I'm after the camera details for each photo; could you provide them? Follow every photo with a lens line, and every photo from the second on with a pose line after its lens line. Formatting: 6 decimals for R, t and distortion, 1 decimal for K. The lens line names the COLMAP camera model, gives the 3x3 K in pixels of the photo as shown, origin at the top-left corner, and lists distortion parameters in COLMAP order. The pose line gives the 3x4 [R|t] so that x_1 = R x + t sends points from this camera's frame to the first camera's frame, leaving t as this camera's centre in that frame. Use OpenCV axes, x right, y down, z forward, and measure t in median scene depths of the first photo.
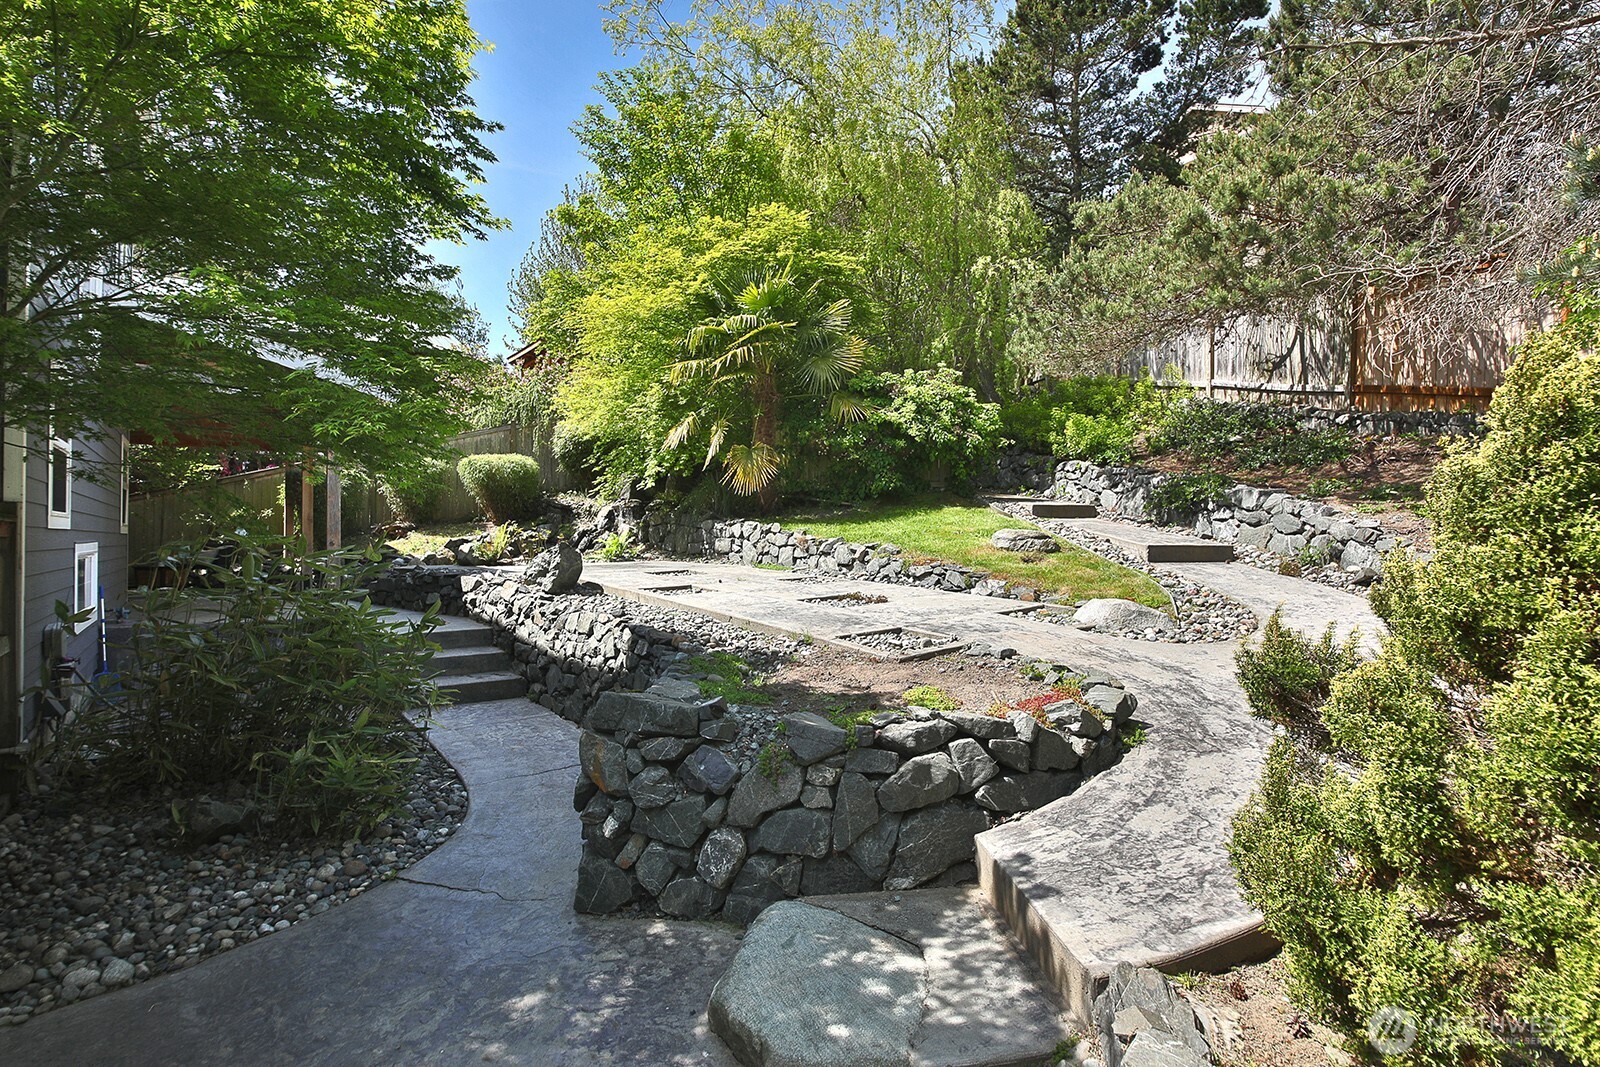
lens RADIAL K [[886.6, 0, 800.7], [0, 886.6, 496.6], [0, 0, 1]] dist [0.040624, -0.035348]
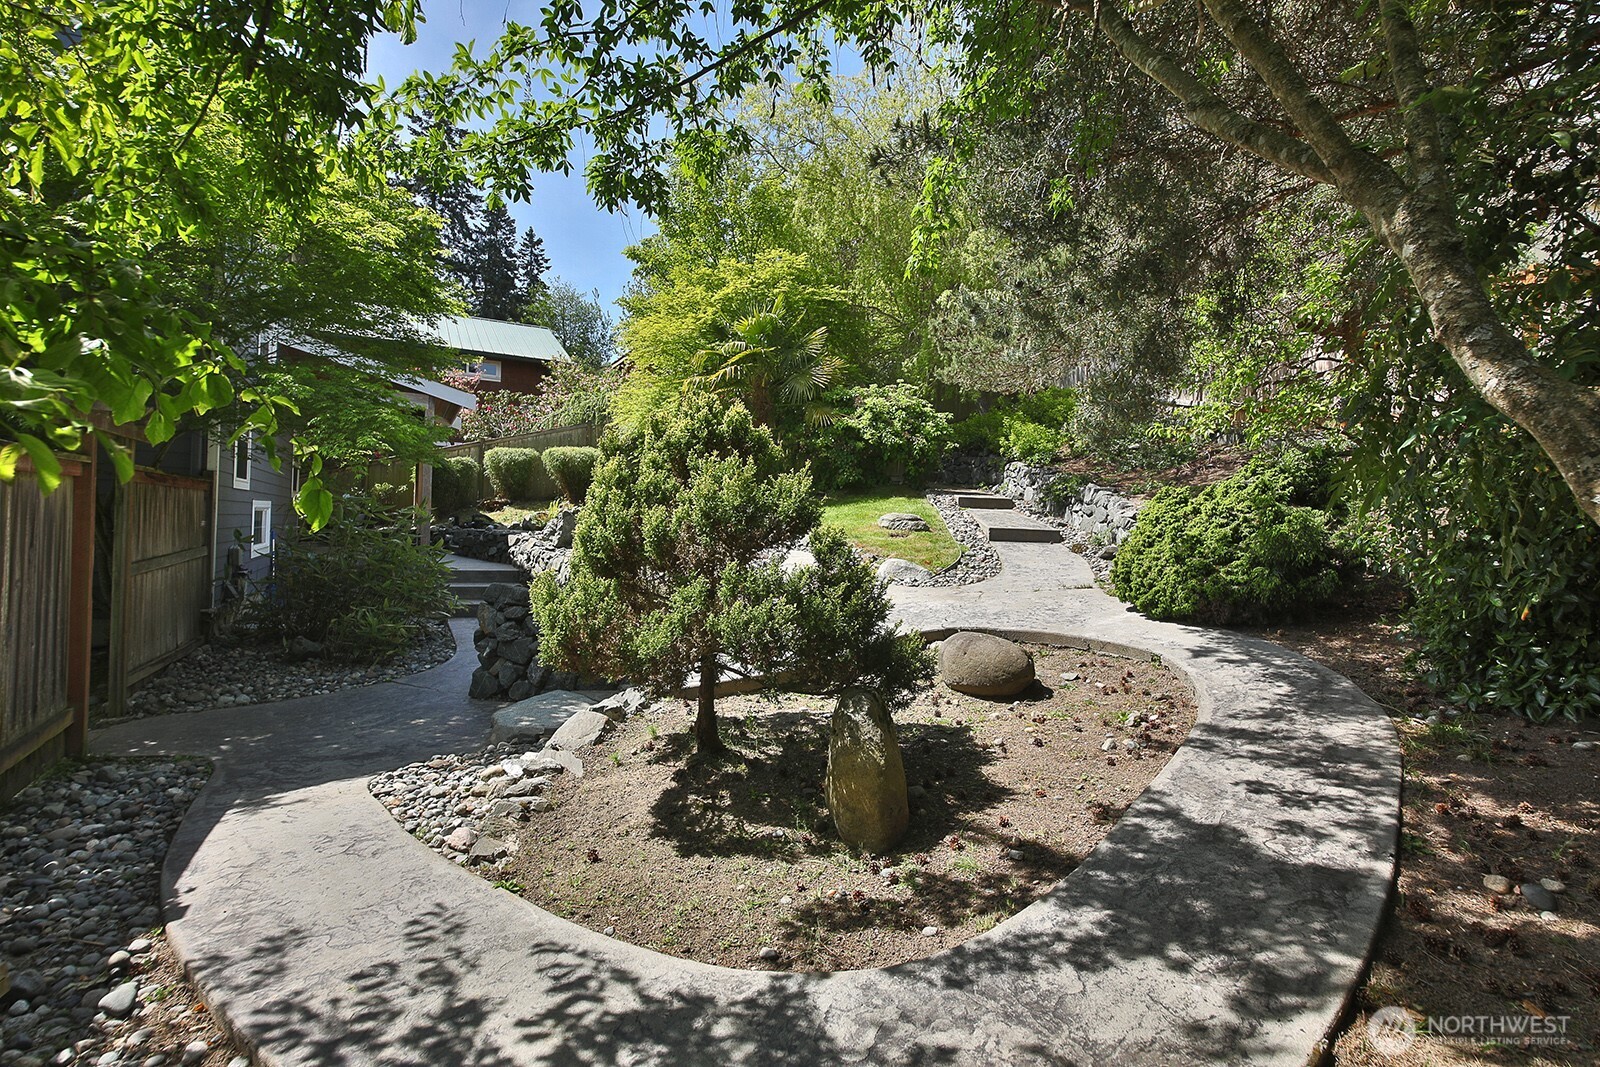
lens RADIAL K [[886.6, 0, 800.7], [0, 886.6, 496.6], [0, 0, 1]] dist [0.040624, -0.035348]
pose [[0.985973, 0.028763, -0.164405, 0.235979], [-0.027761, 0.999579, 0.008391, 0.004274], [0.164577, -0.003709, 0.986357, -0.233763]]
